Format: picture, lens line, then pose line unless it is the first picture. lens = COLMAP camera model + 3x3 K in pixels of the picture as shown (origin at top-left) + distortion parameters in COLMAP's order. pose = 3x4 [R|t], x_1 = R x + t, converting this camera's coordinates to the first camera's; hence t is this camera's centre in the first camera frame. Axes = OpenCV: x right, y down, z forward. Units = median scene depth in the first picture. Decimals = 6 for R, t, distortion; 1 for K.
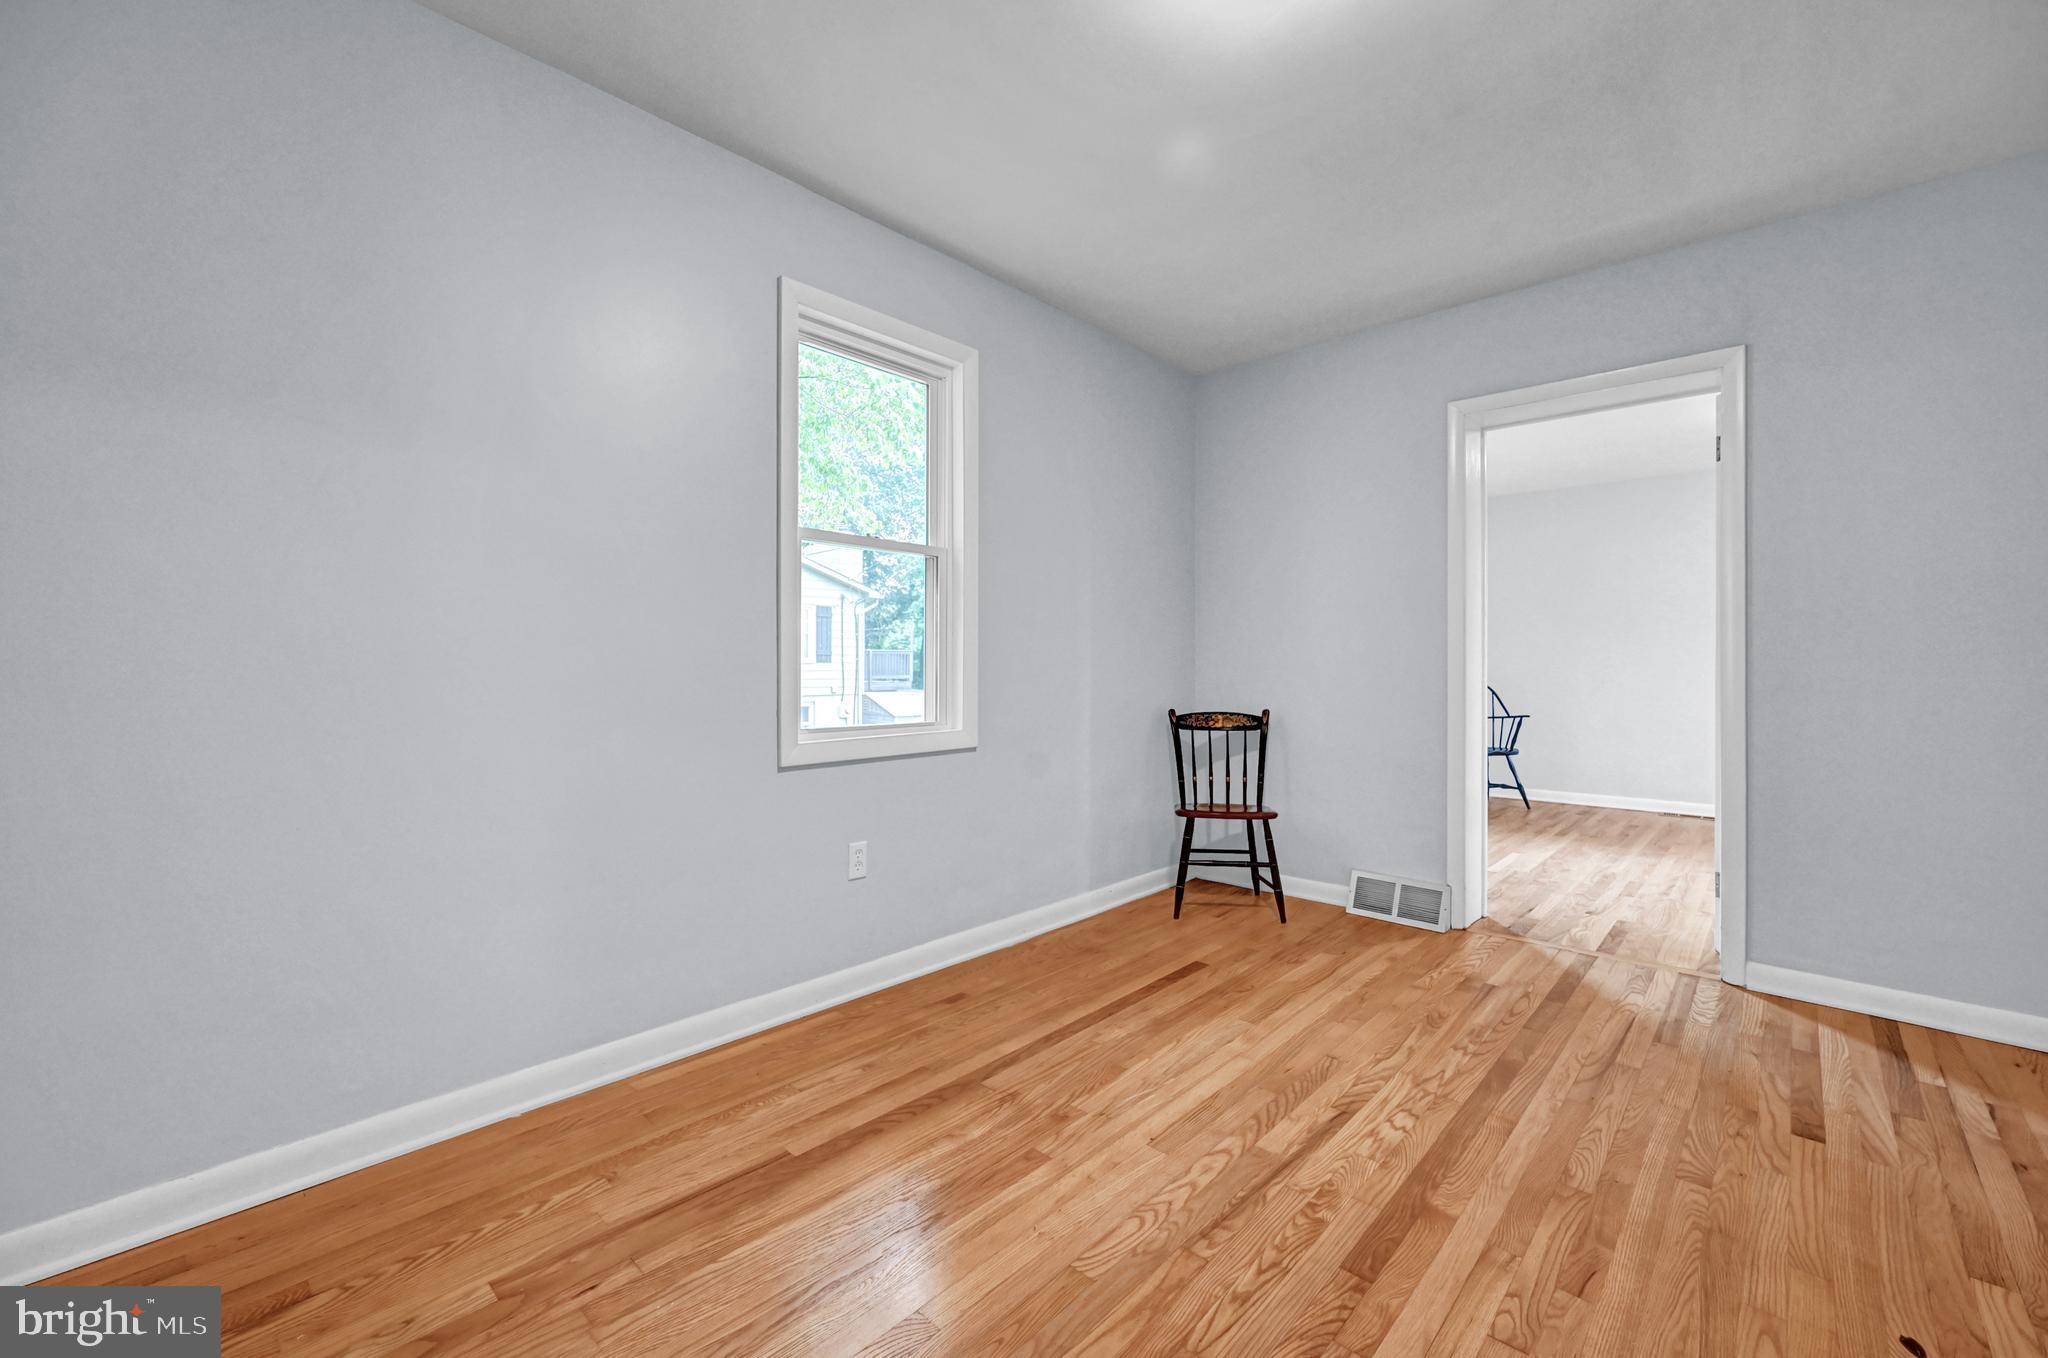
lens RADIAL K [[838.7, 0, 986.6], [0, 838.7, 660.9], [0, 0, 1]] dist [0.000802, 0.000448]
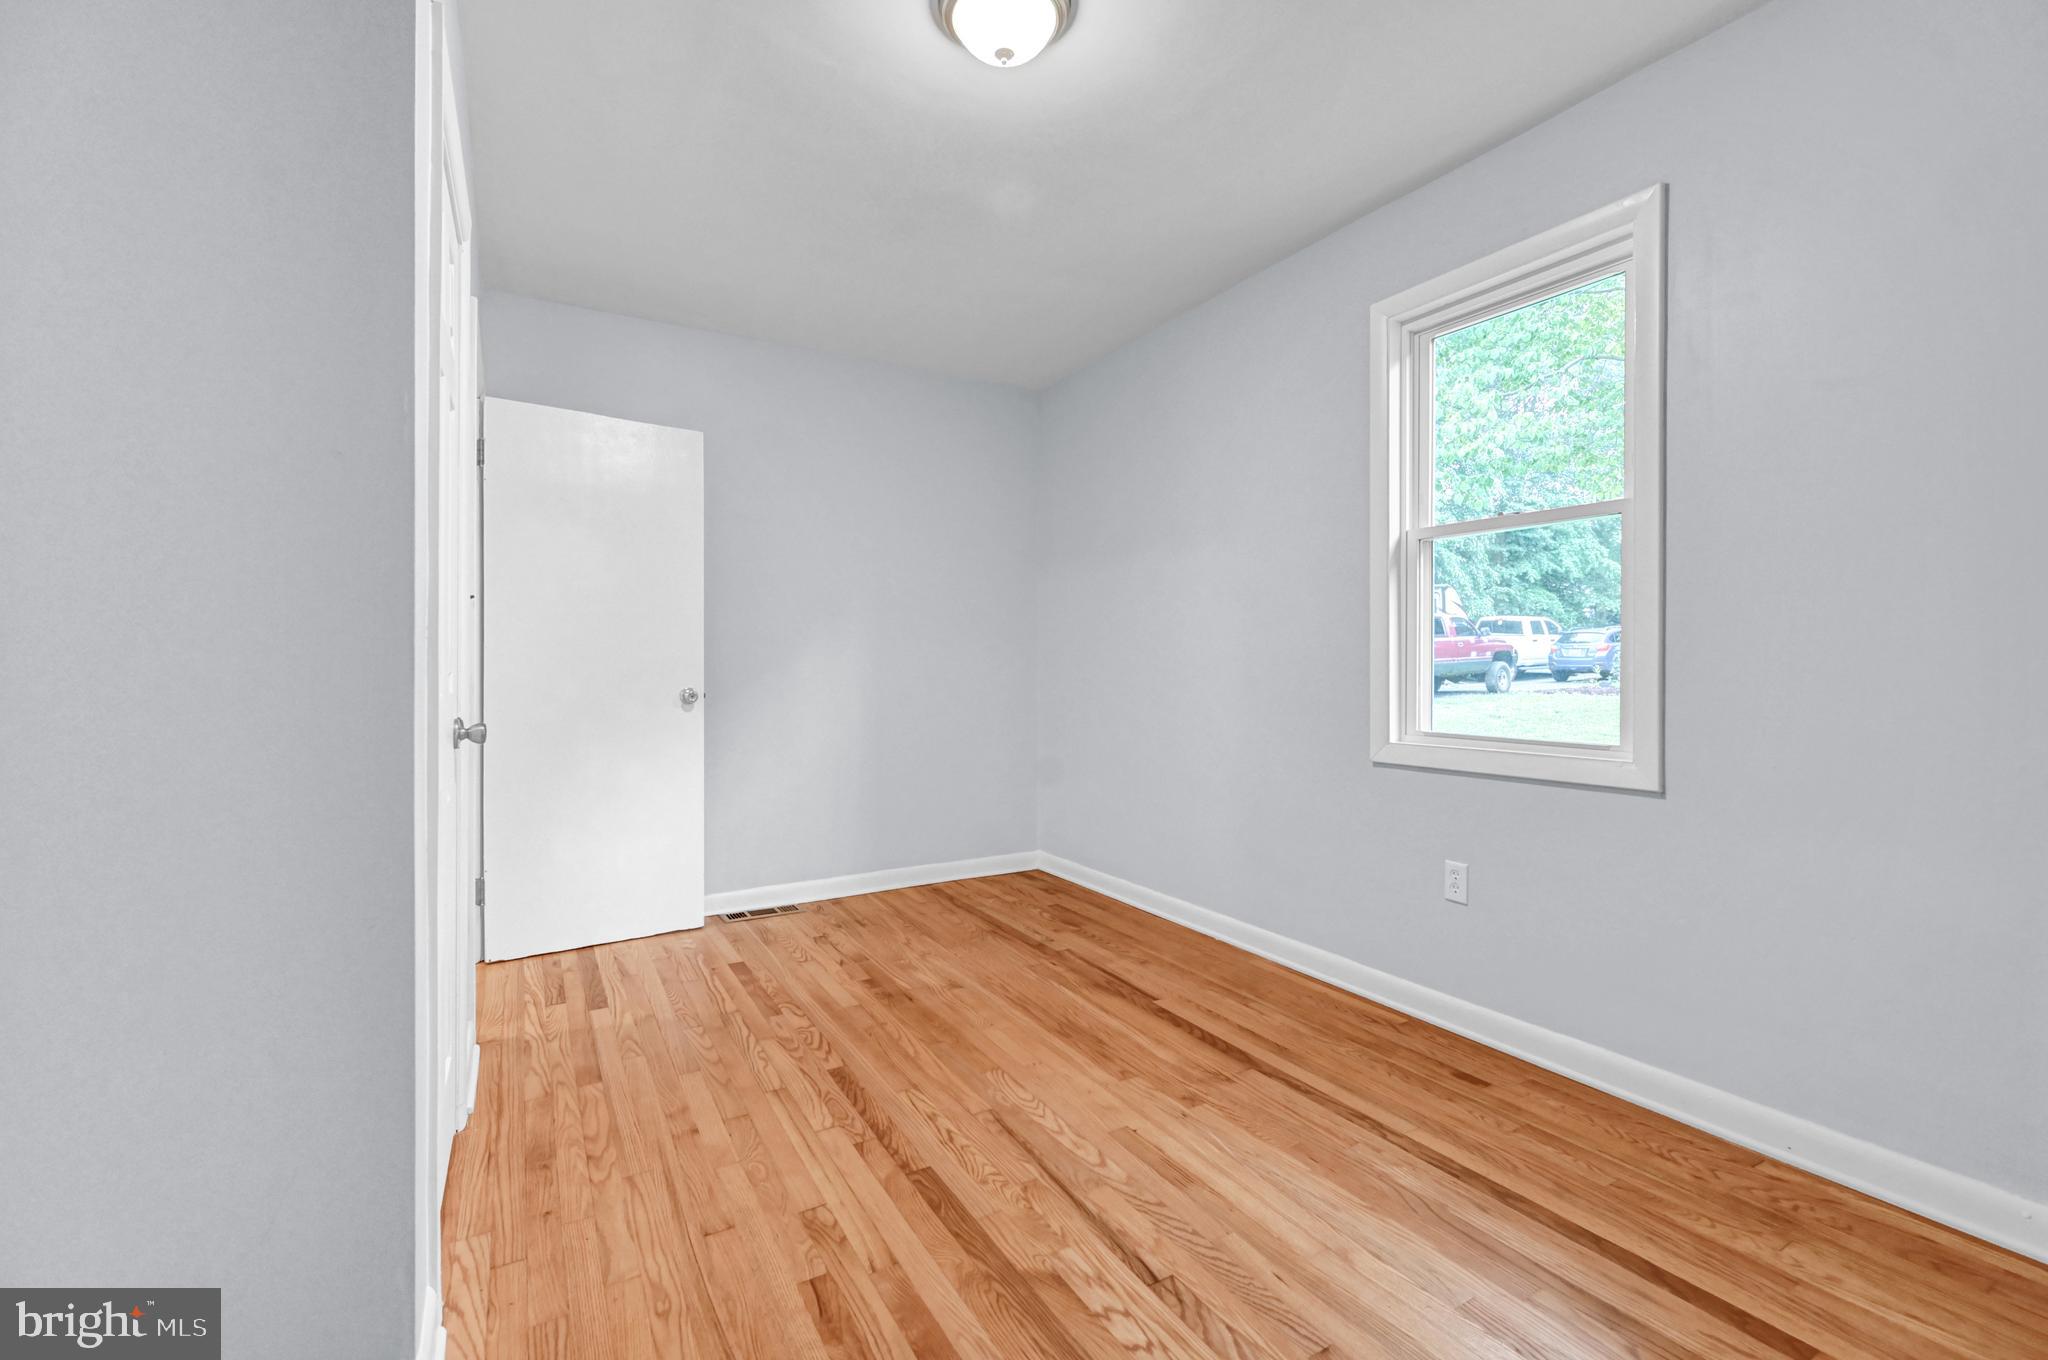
lens RADIAL K [[838.7, 0, 1036.0], [0, 838.7, 668.3], [0, 0, 1]] dist [0.000802, 0.000448]
pose [[-0.249650, -0.003772, -0.968329, 1.030580], [0.008938, 0.999941, -0.006200, 0.008567], [0.968295, -0.010203, -0.249601, 0.964706]]
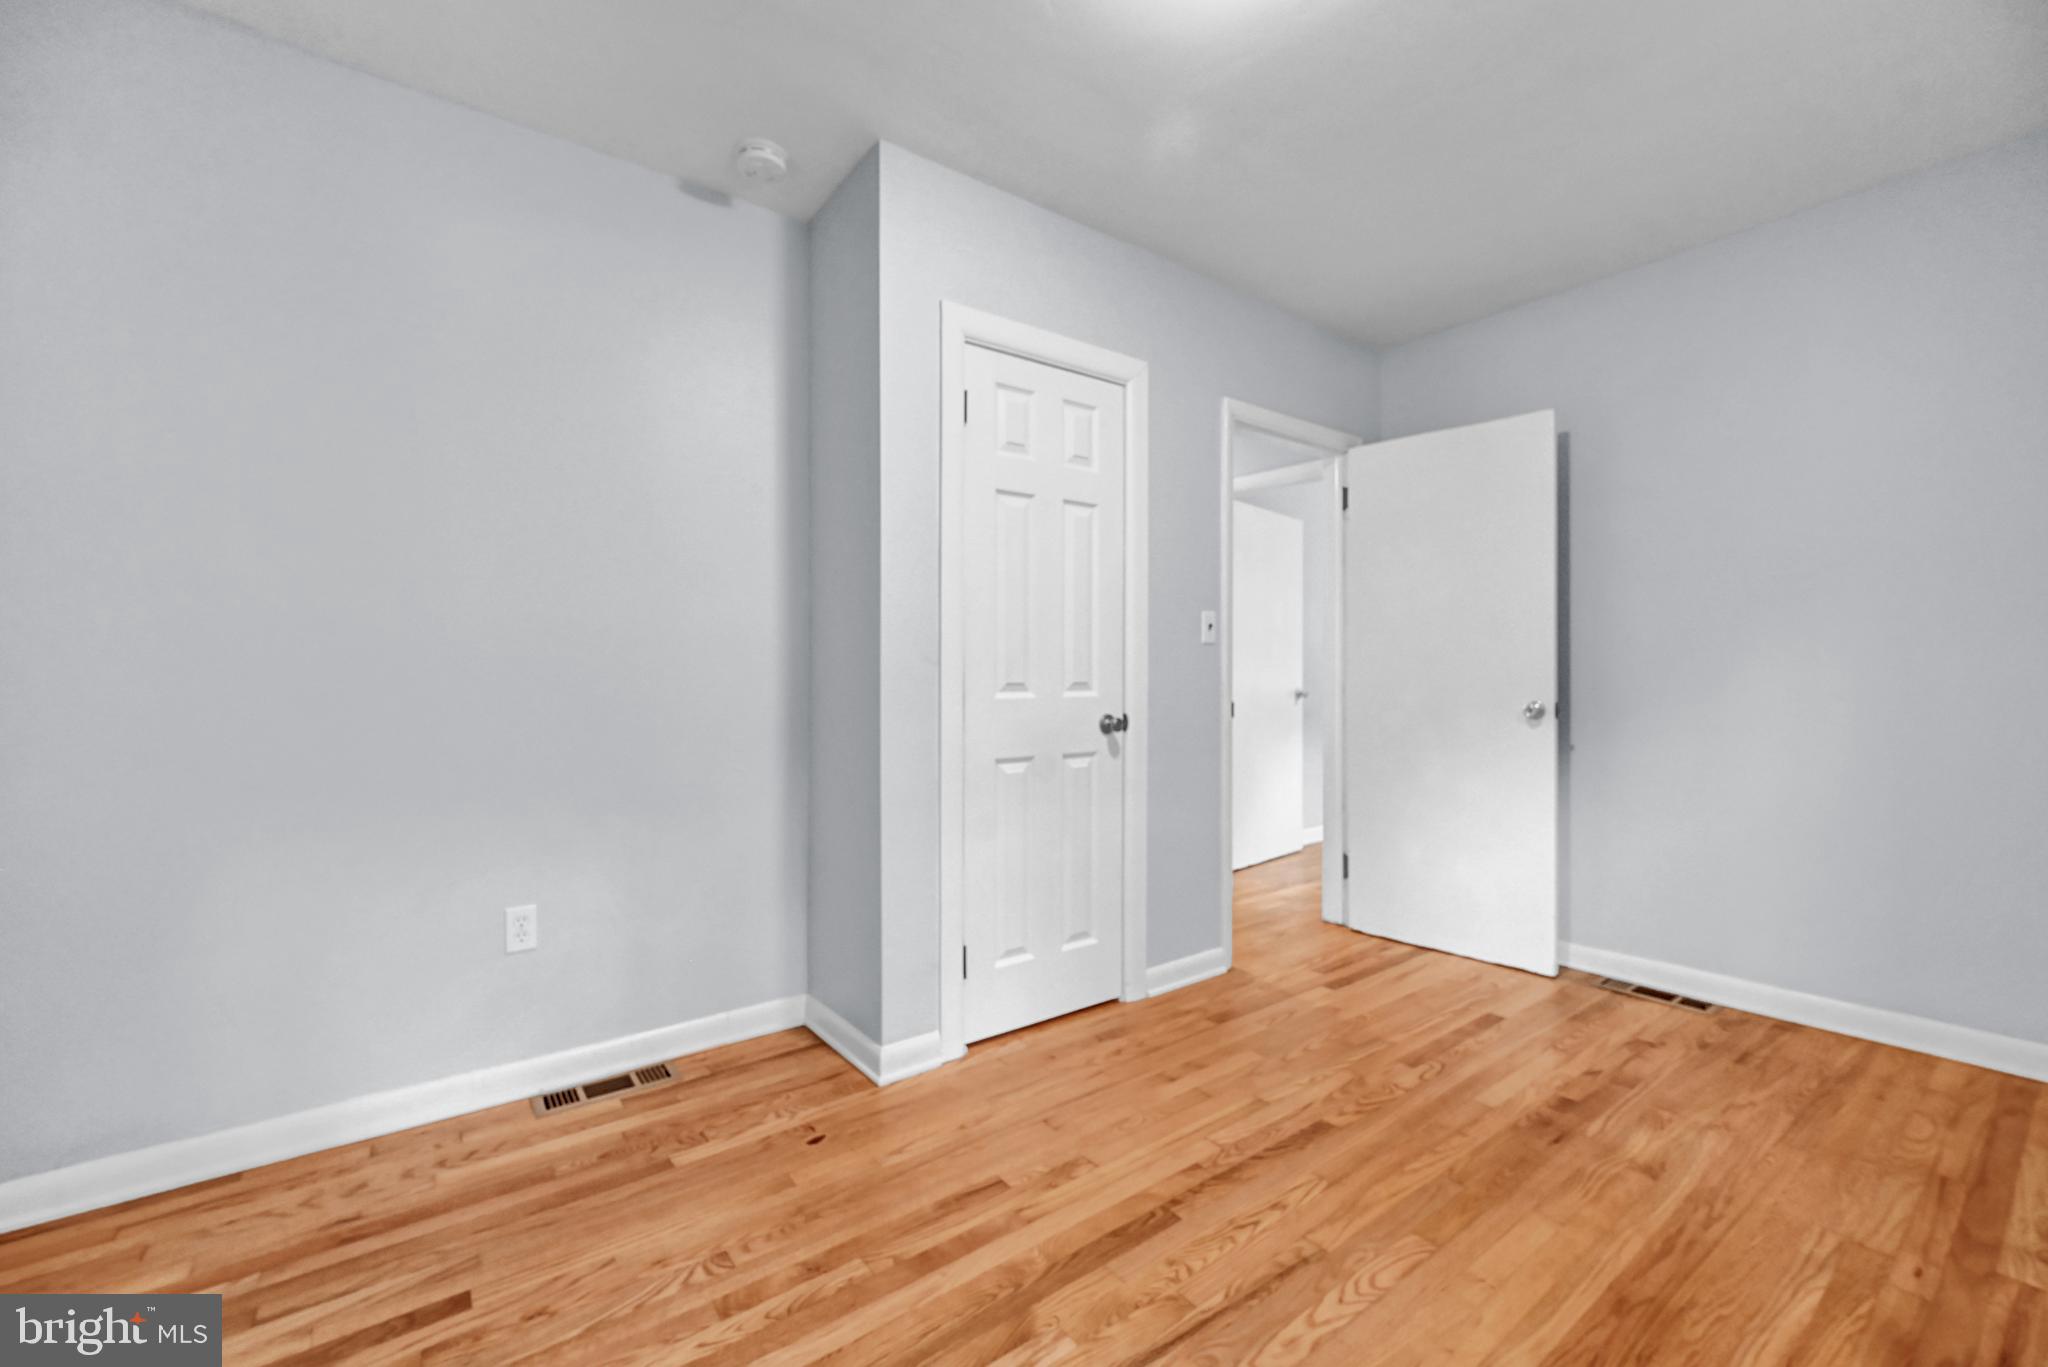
lens RADIAL K [[839.2, 0, 1033.5], [0, 839.2, 678.5], [0, 0, 1]] dist [-0.000035, 0.000457]
pose [[-0.991525, 0.000529, 0.129912, 0.311471], [-0.000434, 0.999973, -0.007382, 0.010072], [-0.129913, -0.007376, -0.991498, 1.411612]]
